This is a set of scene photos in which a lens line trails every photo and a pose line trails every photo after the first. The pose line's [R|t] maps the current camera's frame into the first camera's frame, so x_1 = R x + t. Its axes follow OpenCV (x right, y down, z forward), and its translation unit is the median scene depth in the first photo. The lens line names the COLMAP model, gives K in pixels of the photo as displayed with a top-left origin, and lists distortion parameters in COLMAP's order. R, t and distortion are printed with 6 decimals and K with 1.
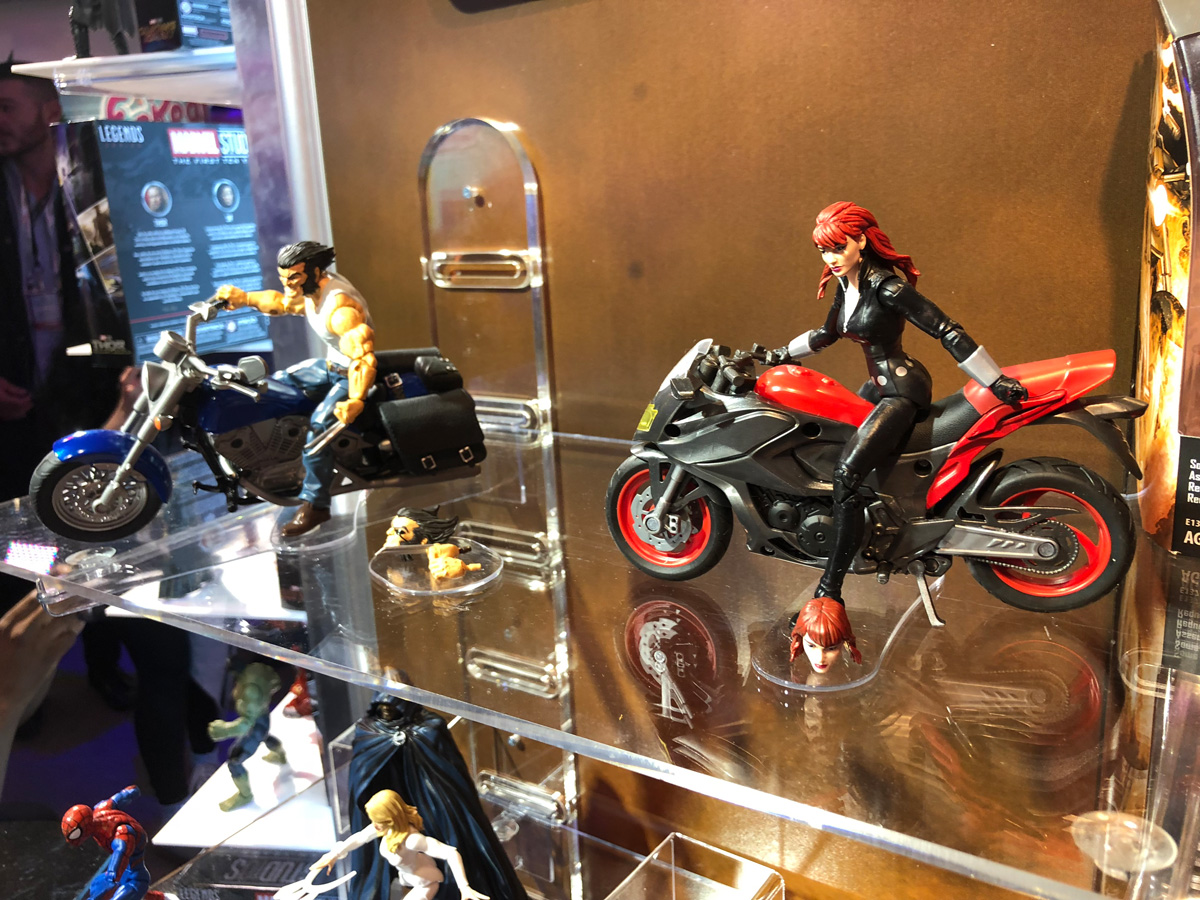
lens RADIAL K [[1005.4, 0, 600.0], [0, 1005.4, 450.0], [0, 0, 1]] dist [-0.042121, -0.001982]
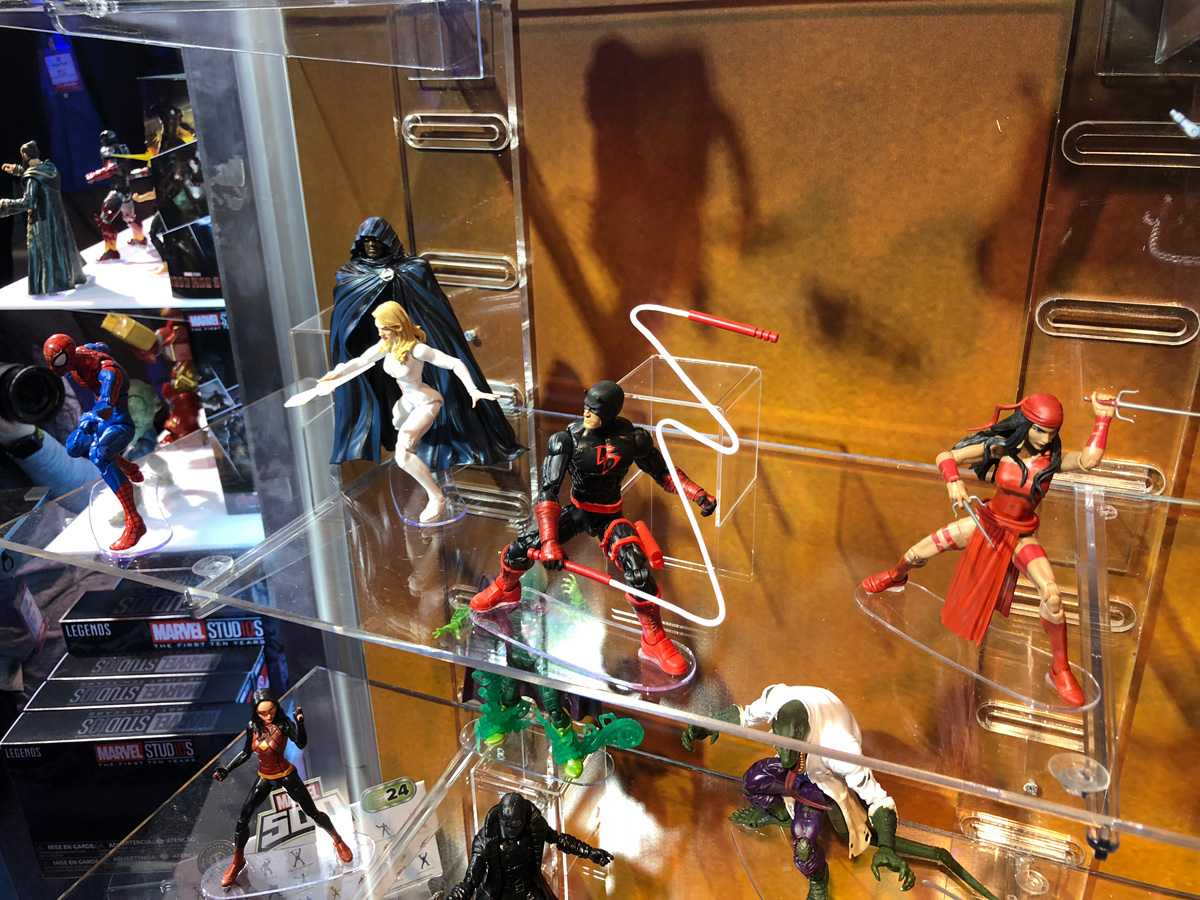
lens RADIAL K [[1005.4, 0, 600.0], [0, 1005.4, 450.0], [0, 0, 1]] dist [-0.042121, -0.001982]
pose [[0.980109, -0.047459, 0.192700, -0.193381], [0.021737, 0.990815, 0.133462, 0.332176], [-0.197264, -0.126619, 0.972139, -0.045048]]
